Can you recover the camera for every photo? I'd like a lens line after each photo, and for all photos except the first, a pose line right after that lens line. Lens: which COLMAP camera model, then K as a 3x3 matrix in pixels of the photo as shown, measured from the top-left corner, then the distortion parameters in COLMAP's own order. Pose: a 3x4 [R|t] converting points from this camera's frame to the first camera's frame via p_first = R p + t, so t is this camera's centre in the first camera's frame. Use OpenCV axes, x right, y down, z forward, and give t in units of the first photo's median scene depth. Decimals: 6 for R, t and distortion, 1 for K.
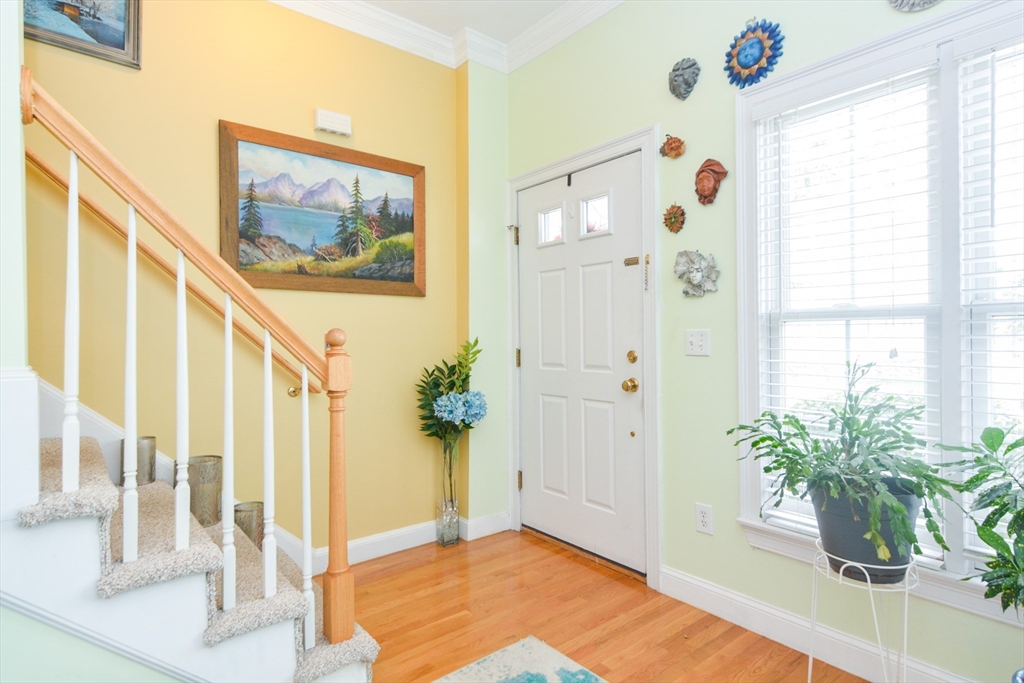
lens RADIAL K [[548.4, 0, 509.1], [0, 548.4, 340.6], [0, 0, 1]] dist [0.018630, -0.000976]
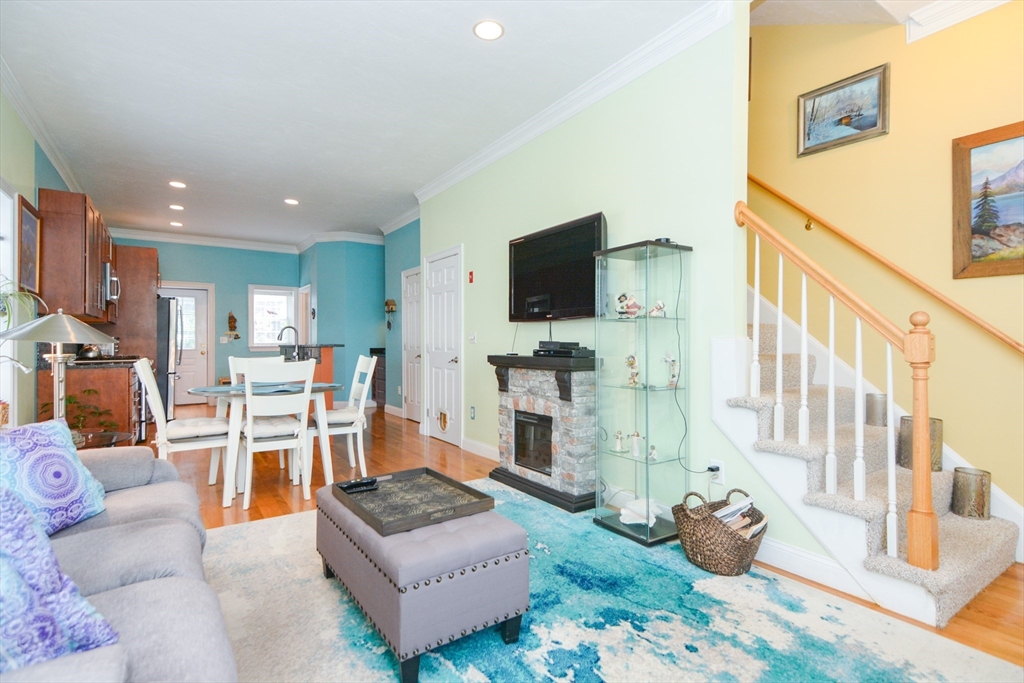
lens RADIAL K [[492.6, 0, 502.2], [0, 492.6, 342.8], [0, 0, 1]] dist [0.015918, -0.009778]
pose [[-0.099755, 0.012314, -0.994936, 0.633172], [-0.002238, 0.999918, 0.012600, 0.026387], [0.995010, 0.003483, -0.099719, 0.141343]]
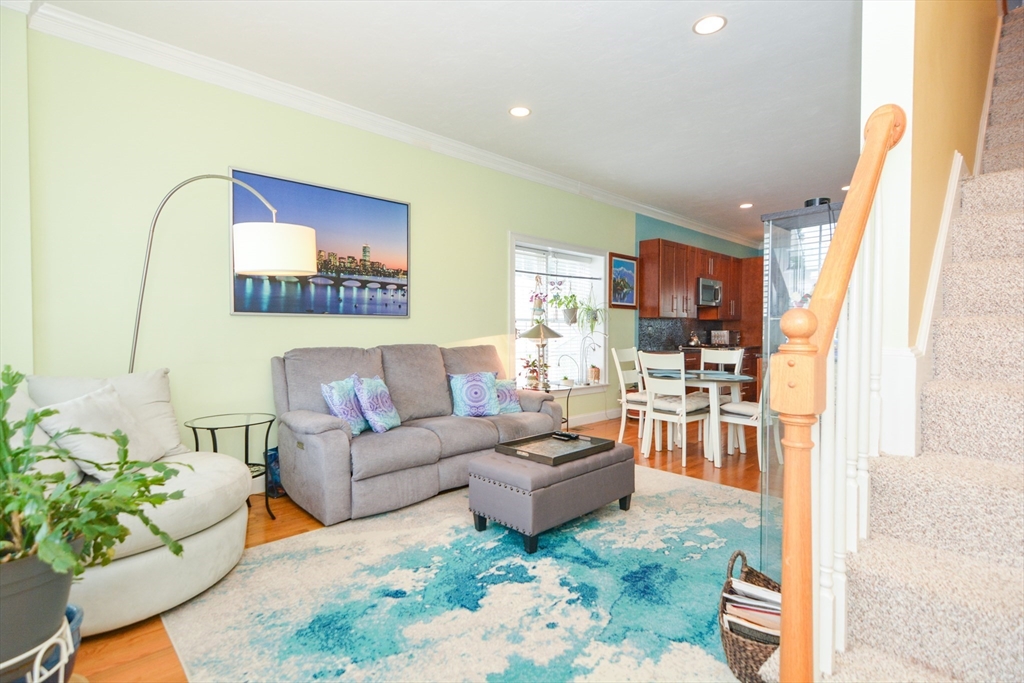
lens RADIAL K [[492.6, 0, 510.4], [0, 492.6, 335.2], [0, 0, 1]] dist [0.015918, -0.009778]
pose [[-0.997171, 0.008368, -0.074701, 0.027732], [0.007097, 0.999826, 0.017264, -0.004131], [0.074832, 0.016685, -0.997057, 1.113741]]
